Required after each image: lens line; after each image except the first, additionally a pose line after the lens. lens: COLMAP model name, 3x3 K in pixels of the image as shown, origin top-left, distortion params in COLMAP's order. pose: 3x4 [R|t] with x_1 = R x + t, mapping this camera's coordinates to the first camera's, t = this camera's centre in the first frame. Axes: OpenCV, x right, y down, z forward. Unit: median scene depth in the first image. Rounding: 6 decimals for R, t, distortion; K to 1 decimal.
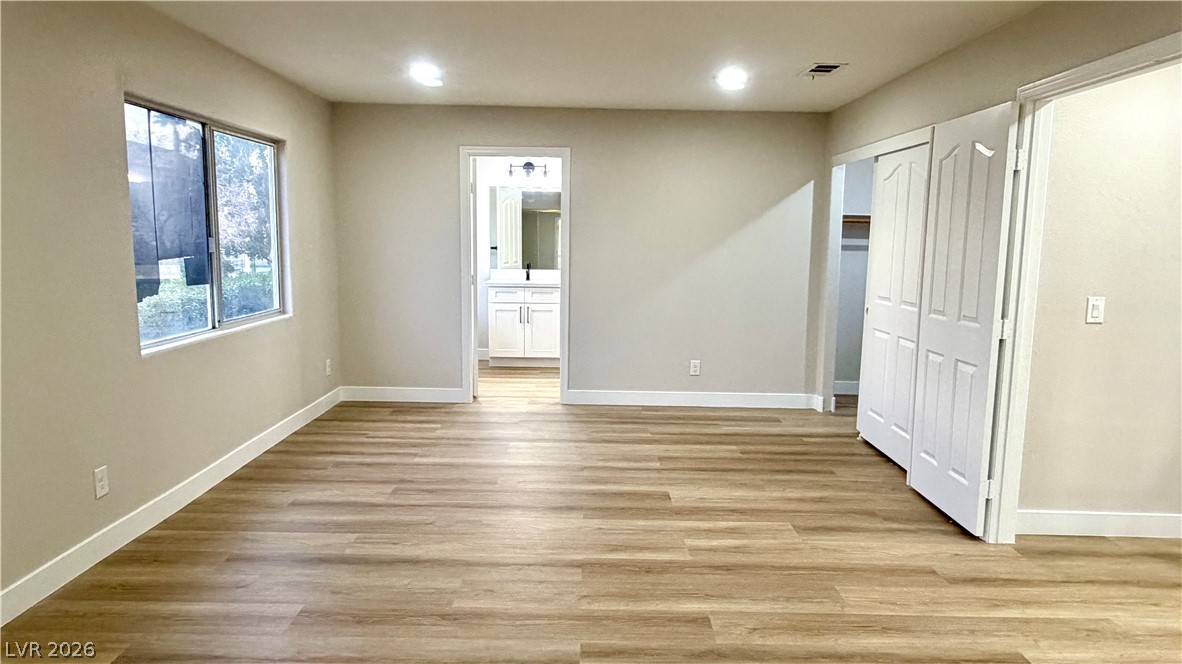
lens RADIAL K [[748.2, 0, 591.0], [0, 748.2, 332.0], [0, 0, 1]] dist [-0.001437, -0.000759]
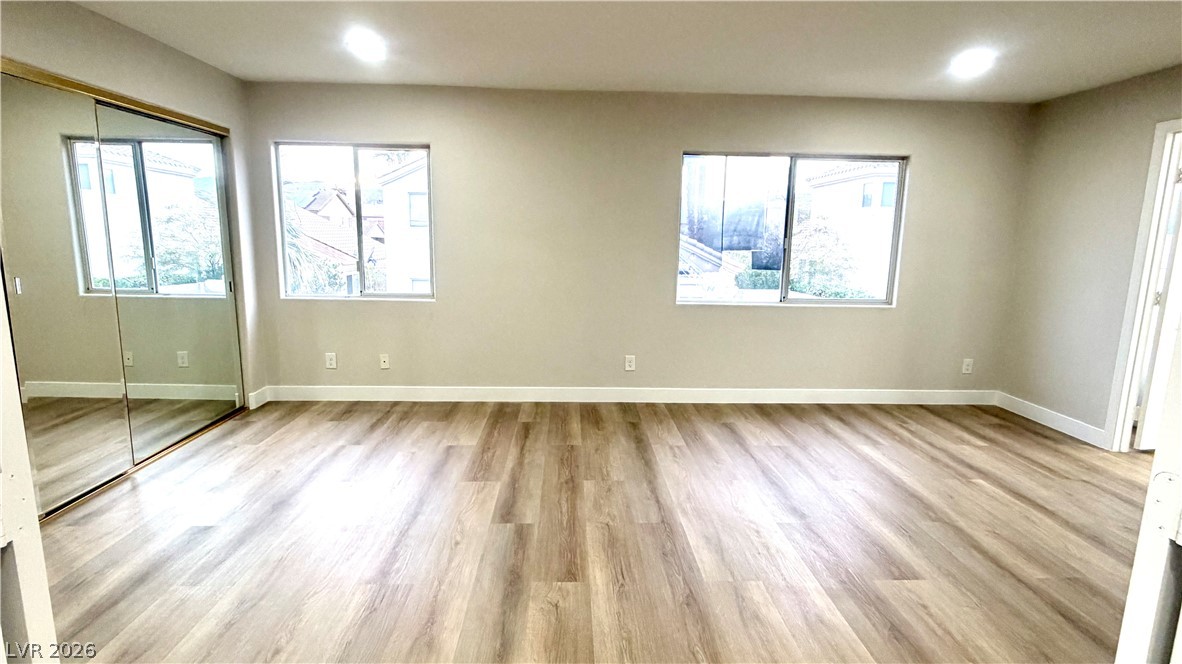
lens RADIAL K [[580.0, 0, 591.0], [0, 580.0, 332.0], [0, 0, 1]] dist [-0.000949, -0.000140]
pose [[0.049477, 0.150490, -0.987373, 0.561355], [-0.145037, 0.979187, 0.141974, -0.051668], [0.988188, 0.136181, 0.070273, 0.559047]]
